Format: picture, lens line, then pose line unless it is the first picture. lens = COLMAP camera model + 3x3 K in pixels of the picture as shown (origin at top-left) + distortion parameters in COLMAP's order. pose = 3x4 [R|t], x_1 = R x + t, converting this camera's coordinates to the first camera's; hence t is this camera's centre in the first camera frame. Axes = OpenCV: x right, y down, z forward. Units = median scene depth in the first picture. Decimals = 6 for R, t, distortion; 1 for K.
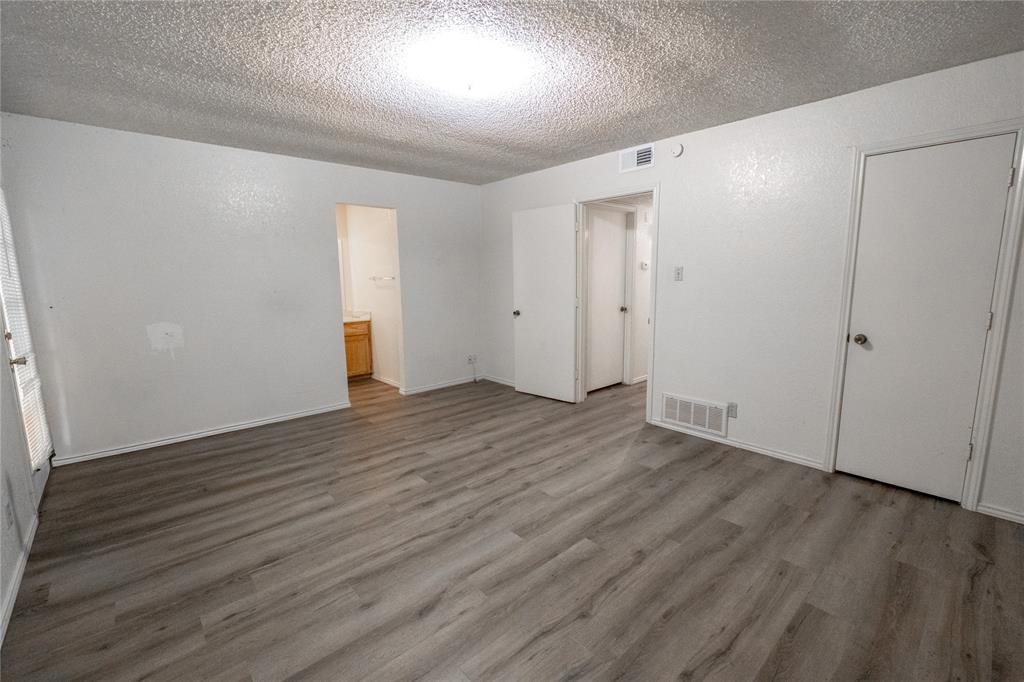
lens RADIAL K [[446.4, 0, 513.5], [0, 446.4, 341.5], [0, 0, 1]] dist [-0.010167, -0.000202]
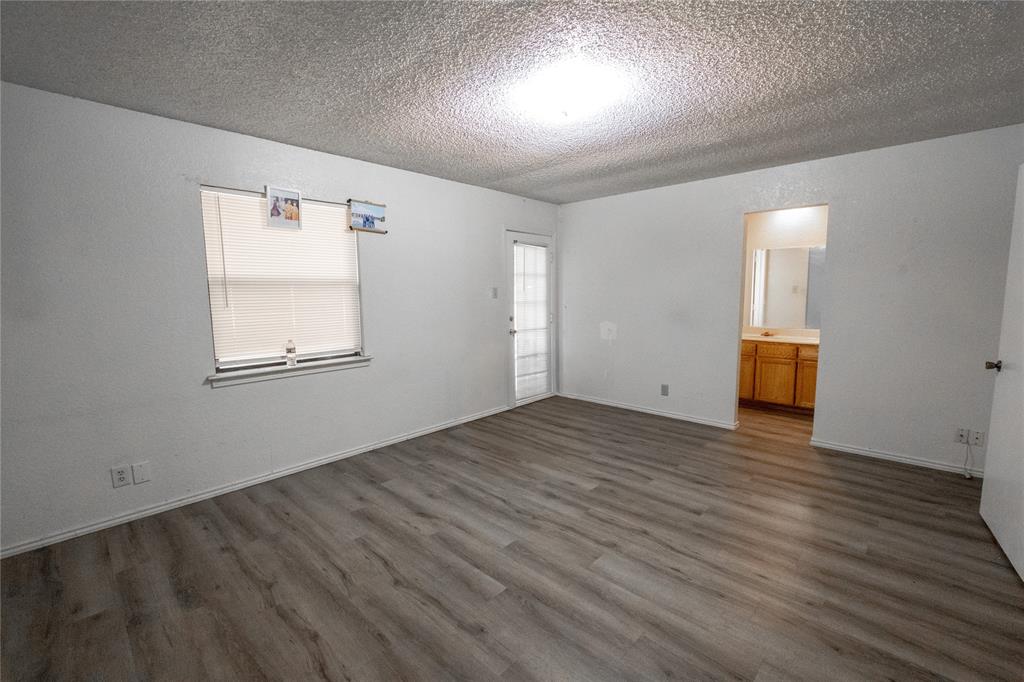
lens RADIAL K [[446.4, 0, 513.5], [0, 446.4, 341.5], [0, 0, 1]] dist [-0.010167, -0.000202]
pose [[0.064437, 0.123102, -0.990300, 0.730794], [-0.139439, 0.983738, 0.113214, -0.110974], [0.988132, 0.130791, 0.080554, 0.646929]]
